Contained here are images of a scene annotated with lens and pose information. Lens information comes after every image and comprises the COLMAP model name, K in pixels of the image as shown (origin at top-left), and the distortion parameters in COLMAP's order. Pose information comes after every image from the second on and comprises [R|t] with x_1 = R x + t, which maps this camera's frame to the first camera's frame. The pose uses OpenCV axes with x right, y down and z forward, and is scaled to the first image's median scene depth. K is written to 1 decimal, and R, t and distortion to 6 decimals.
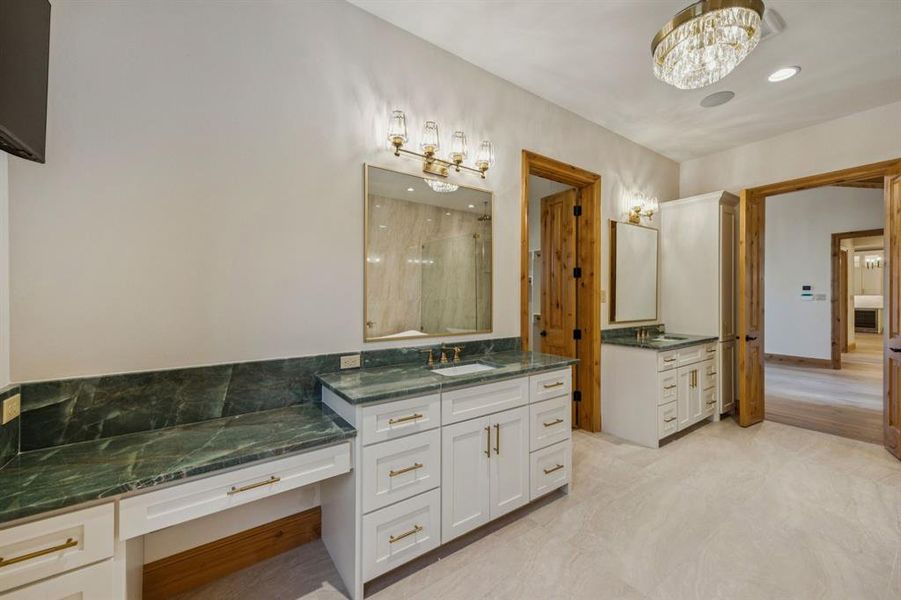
lens RADIAL K [[360.5, 0, 454.0], [0, 360.5, 295.2], [0, 0, 1]] dist [0.003409, 0.000261]
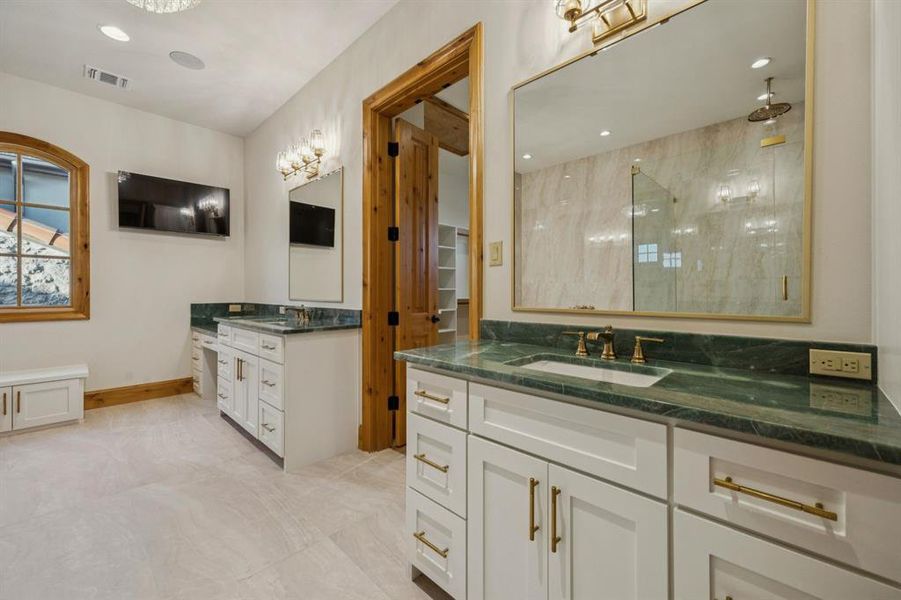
lens RADIAL K [[360.5, 0, 448.2], [0, 360.5, 302.6], [0, 0, 1]] dist [0.003409, 0.000261]
pose [[0.164875, 0.001356, -0.986313, 1.101332], [0.001990, 0.999997, 0.001707, 0.085566], [0.986312, -0.002244, 0.164872, 1.054129]]
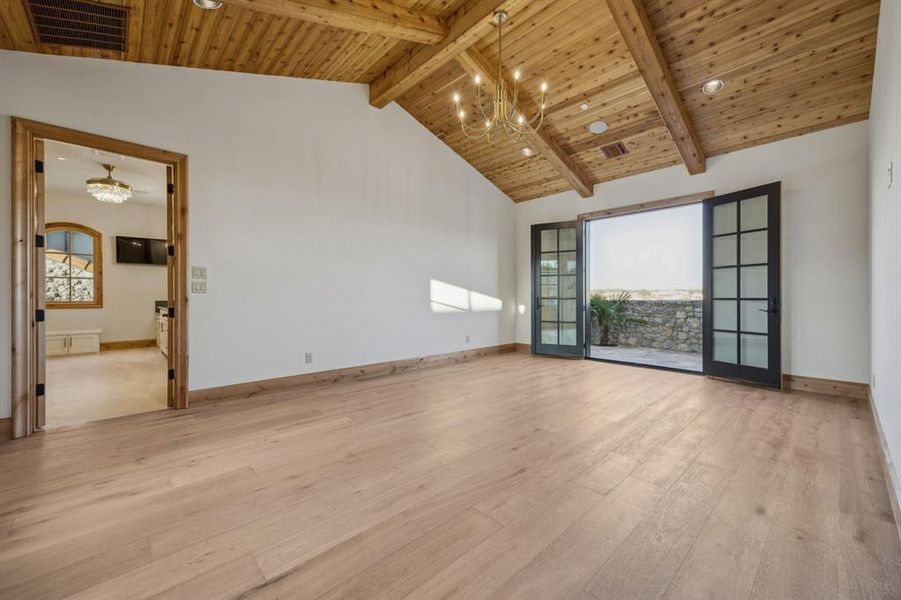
lens RADIAL K [[360.5, 0, 452.0], [0, 360.5, 299.9], [0, 0, 1]] dist [0.003409, 0.000261]
pose [[0.118234, 0.009225, -0.992943, 2.313588], [-0.002446, 0.999957, 0.008999, 0.062112], [0.992983, 0.001364, 0.118252, 2.039473]]
